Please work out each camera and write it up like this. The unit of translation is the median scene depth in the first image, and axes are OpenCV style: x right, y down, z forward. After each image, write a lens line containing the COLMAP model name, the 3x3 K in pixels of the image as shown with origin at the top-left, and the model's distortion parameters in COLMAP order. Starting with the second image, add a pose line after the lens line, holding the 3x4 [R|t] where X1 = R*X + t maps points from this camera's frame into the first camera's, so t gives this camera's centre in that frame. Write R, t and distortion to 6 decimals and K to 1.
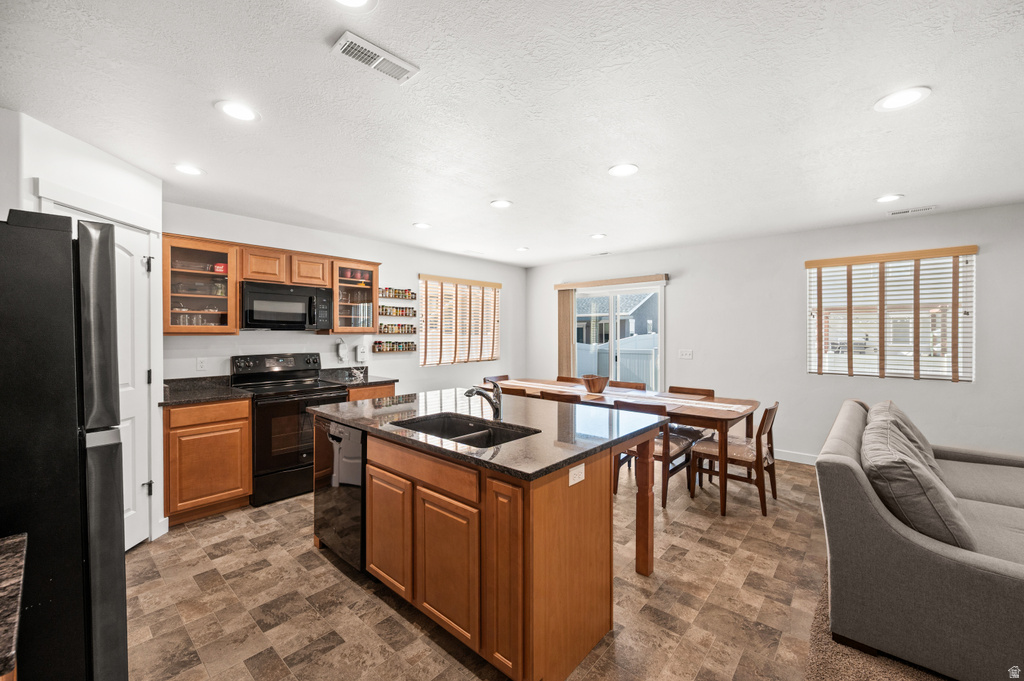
lens RADIAL K [[409.8, 0, 513.7], [0, 409.8, 333.1], [0, 0, 1]] dist [-0.000512, 0.000598]
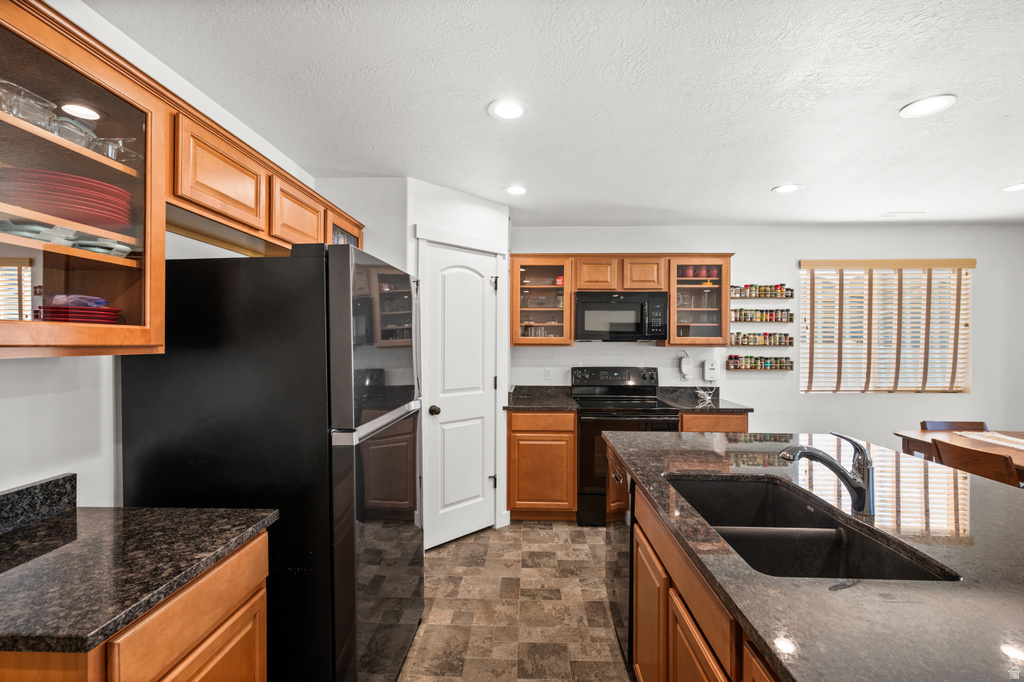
lens RADIAL K [[440.3, 0, 524.2], [0, 440.3, 345.0], [0, 0, 1]] dist [0.001906, -0.000337]
pose [[0.635717, 0.002719, -0.771917, 0.075927], [-0.003430, 0.999994, 0.000698, 0.000980], [0.771914, 0.002204, 0.635723, 0.218488]]
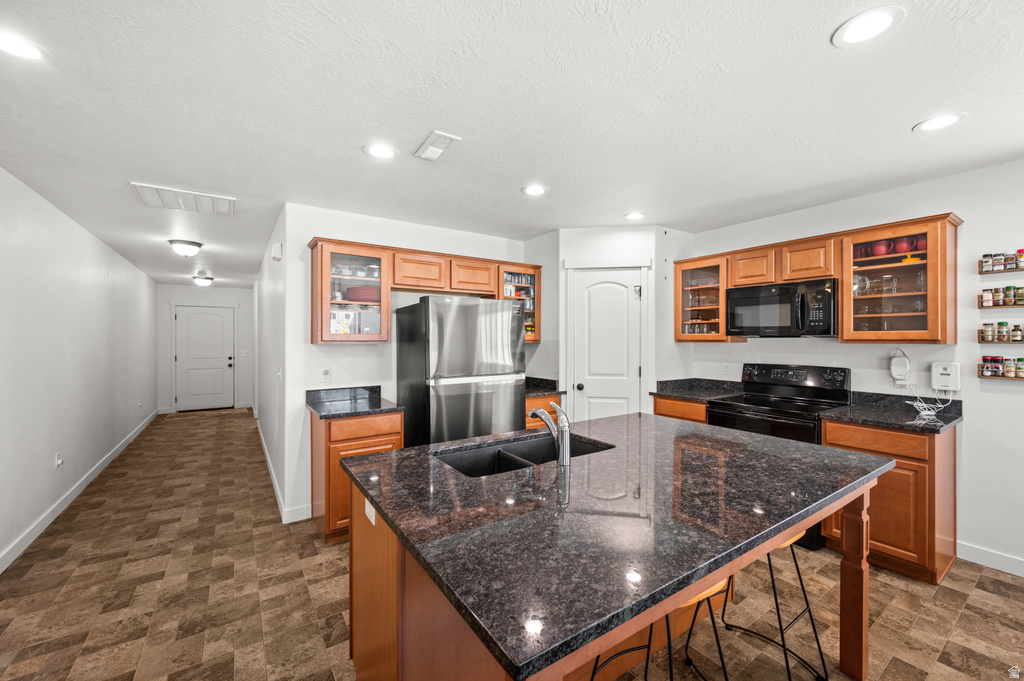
lens RADIAL K [[409.8, 0, 510.5], [0, 409.8, 339.4], [0, 0, 1]] dist [-0.000512, 0.000598]
pose [[-0.251934, -0.010137, -0.967691, 0.430843], [-0.008426, 0.999930, -0.008281, 0.009640], [0.967708, 0.006067, -0.252002, 0.699303]]
